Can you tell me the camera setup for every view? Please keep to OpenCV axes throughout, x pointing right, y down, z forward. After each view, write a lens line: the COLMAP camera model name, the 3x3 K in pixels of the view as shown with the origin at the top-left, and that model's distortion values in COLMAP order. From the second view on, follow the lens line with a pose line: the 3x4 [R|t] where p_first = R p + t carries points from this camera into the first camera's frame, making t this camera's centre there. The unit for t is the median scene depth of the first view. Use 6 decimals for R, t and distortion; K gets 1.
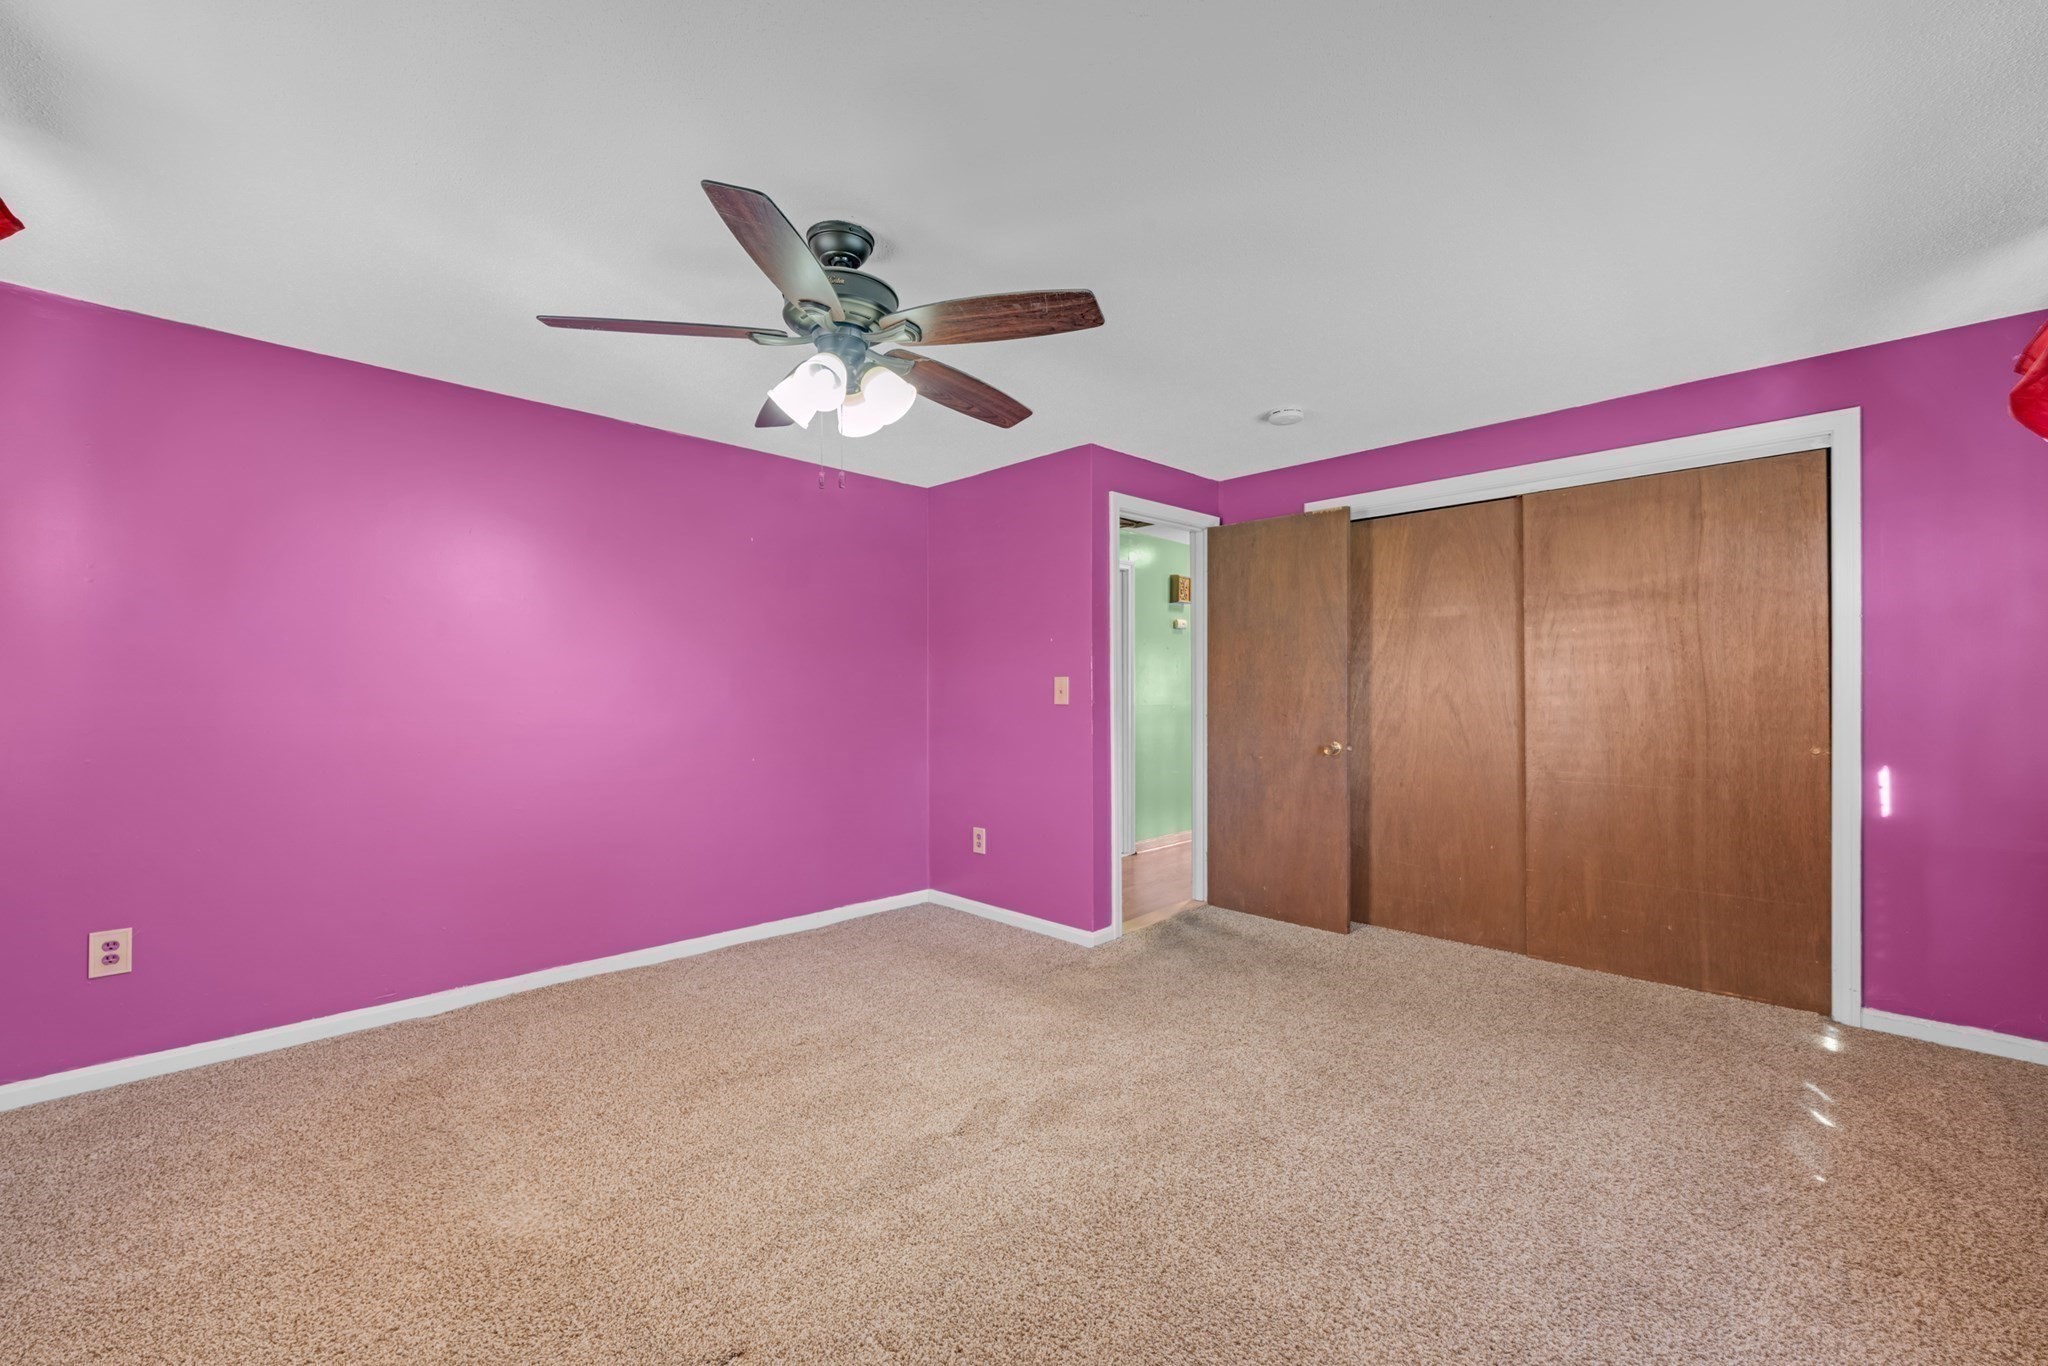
lens RADIAL K [[843.9, 0, 1031.6], [0, 843.9, 678.4], [0, 0, 1]] dist [-0.000225, -0.000117]
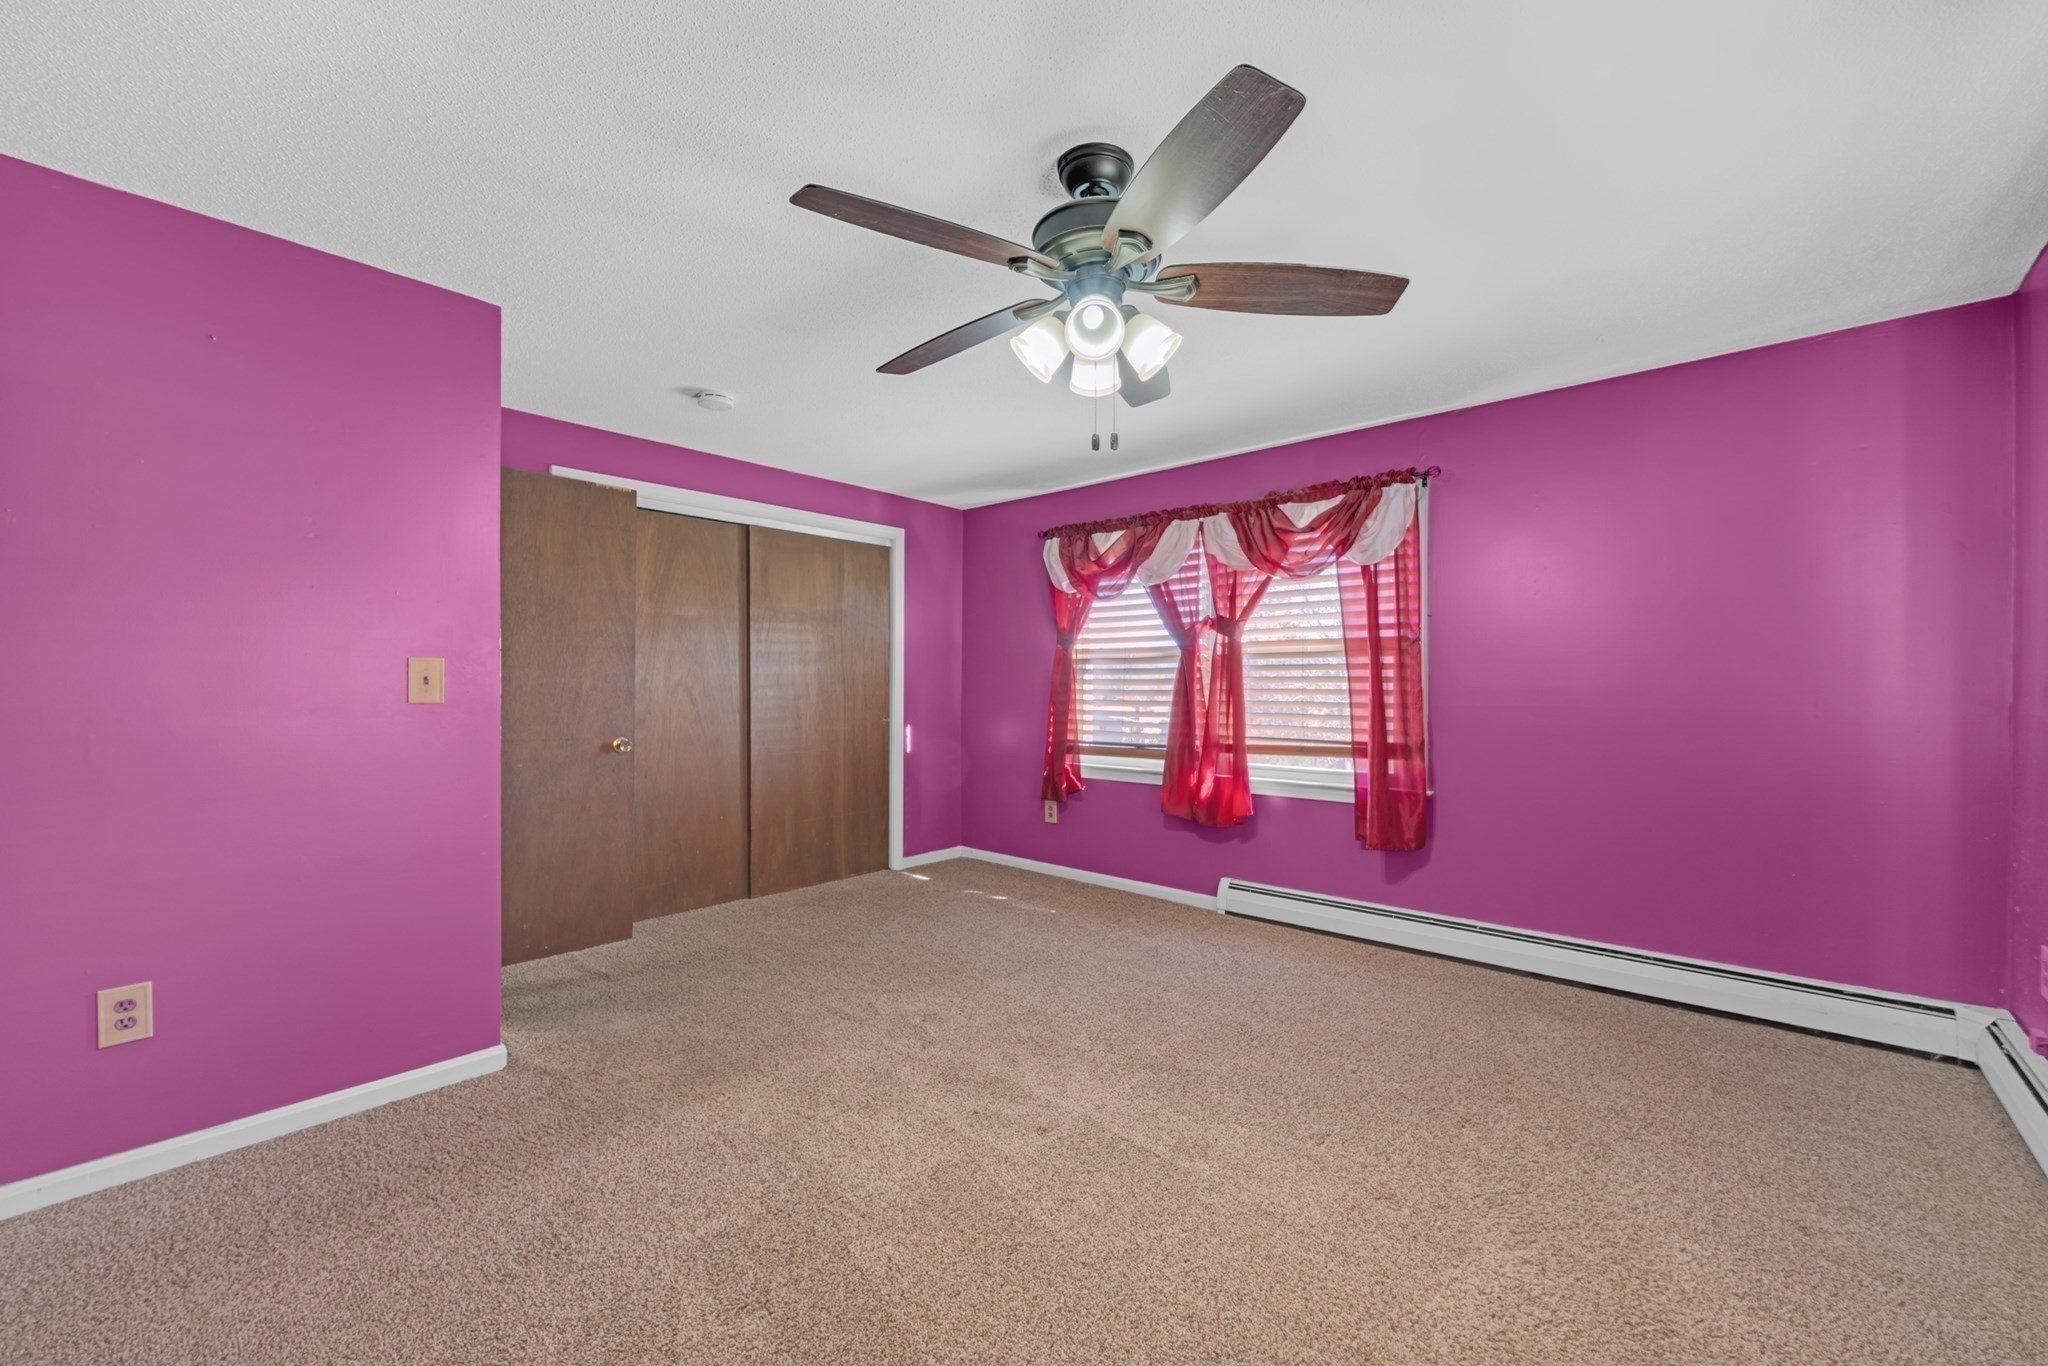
lens RADIAL K [[833.1, 0, 1026.0], [0, 833.1, 673.5], [0, 0, 1]] dist [-0.000329, 0.000082]
pose [[-0.072064, 0.015654, 0.997277, -0.691797], [-0.017189, 0.999709, -0.016934, 0.013645], [-0.997252, -0.018363, -0.071774, 0.715786]]
